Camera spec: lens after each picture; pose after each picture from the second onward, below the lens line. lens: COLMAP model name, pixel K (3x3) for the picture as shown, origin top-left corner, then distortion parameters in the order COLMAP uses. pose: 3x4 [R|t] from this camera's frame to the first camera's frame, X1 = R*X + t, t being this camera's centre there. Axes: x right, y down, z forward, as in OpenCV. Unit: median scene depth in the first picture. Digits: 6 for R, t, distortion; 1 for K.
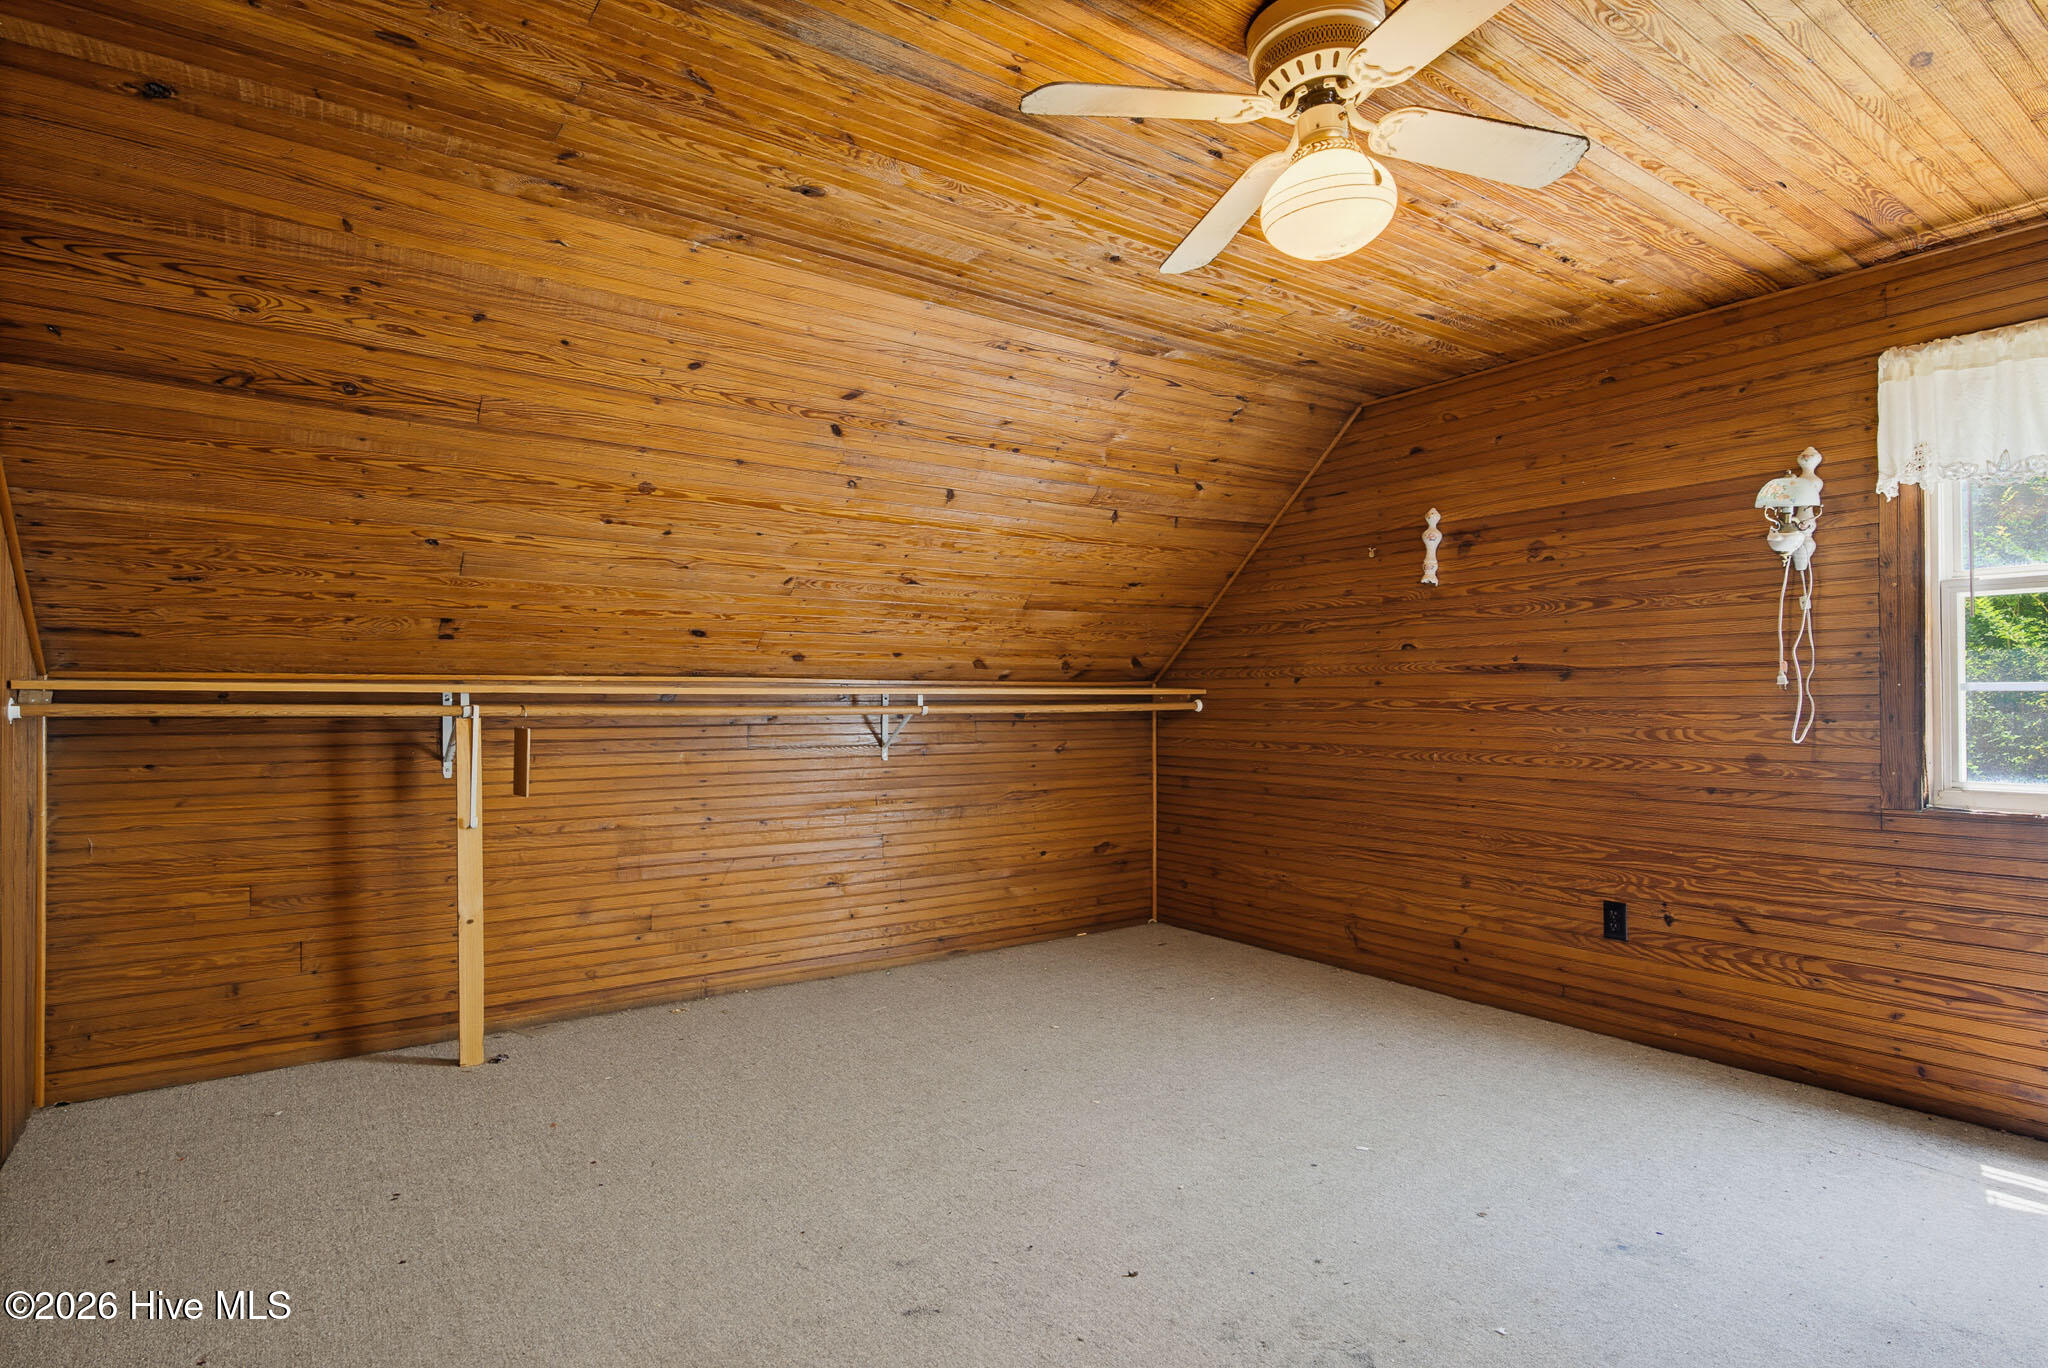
lens RADIAL K [[1066.4, 0, 1024.0], [0, 1066.4, 684.0], [0, 0, 1]] dist [-0.001117, 0.001586]
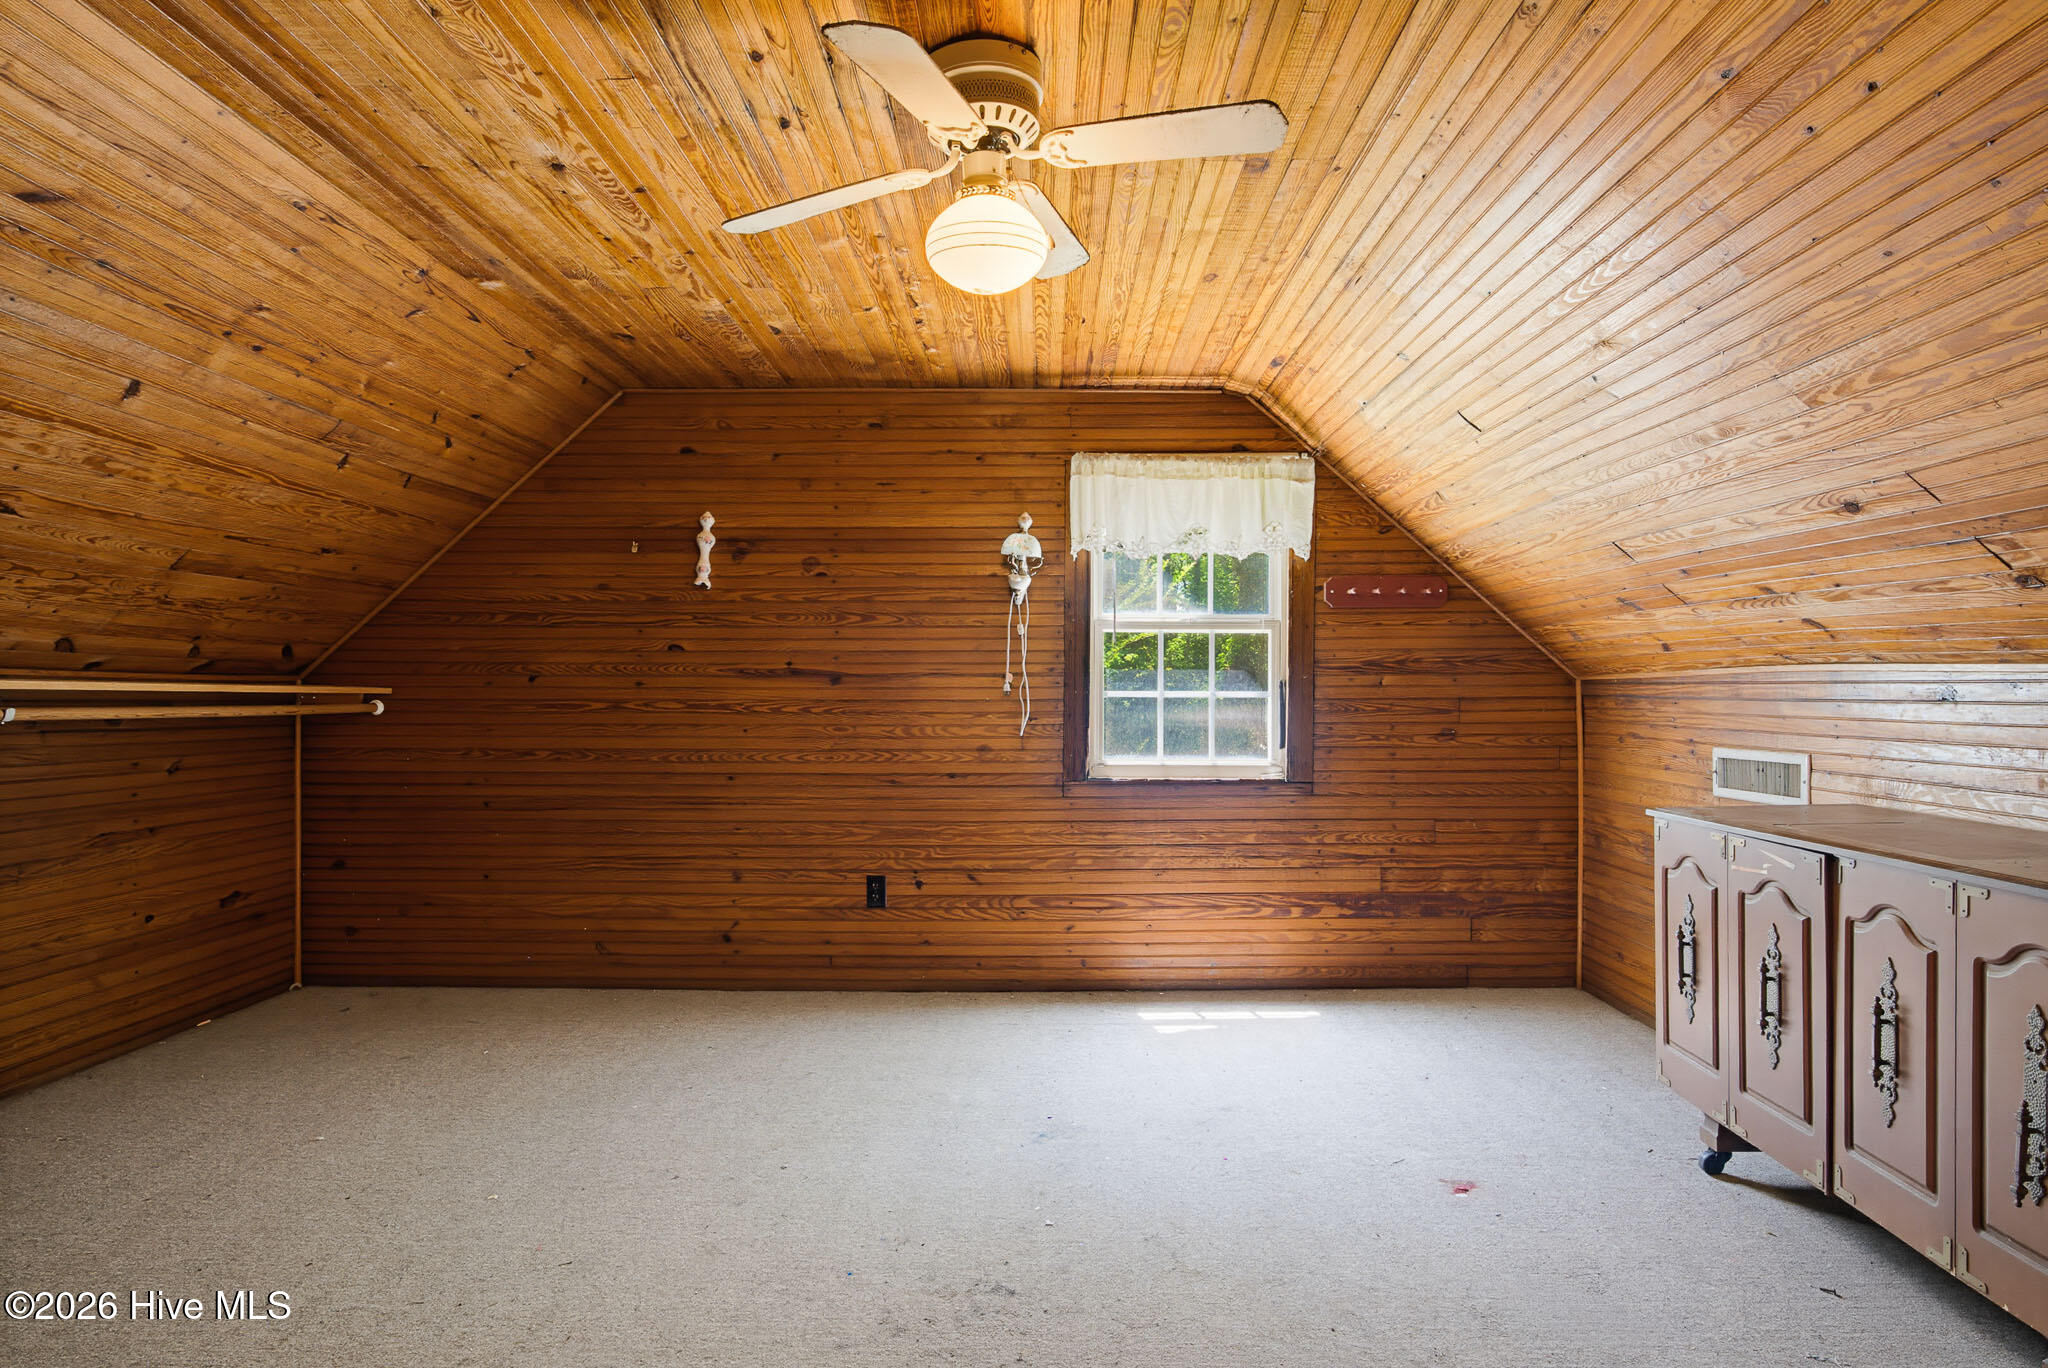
lens RADIAL K [[1088.5, 0, 1041.3], [0, 1088.5, 703.9], [0, 0, 1]] dist [-0.001967, 0.001352]
pose [[0.592001, 0.002154, 0.805934, -0.283231], [-0.015762, 0.999836, 0.008905, 0.003058], [-0.805783, -0.017975, 0.591938, 0.145671]]
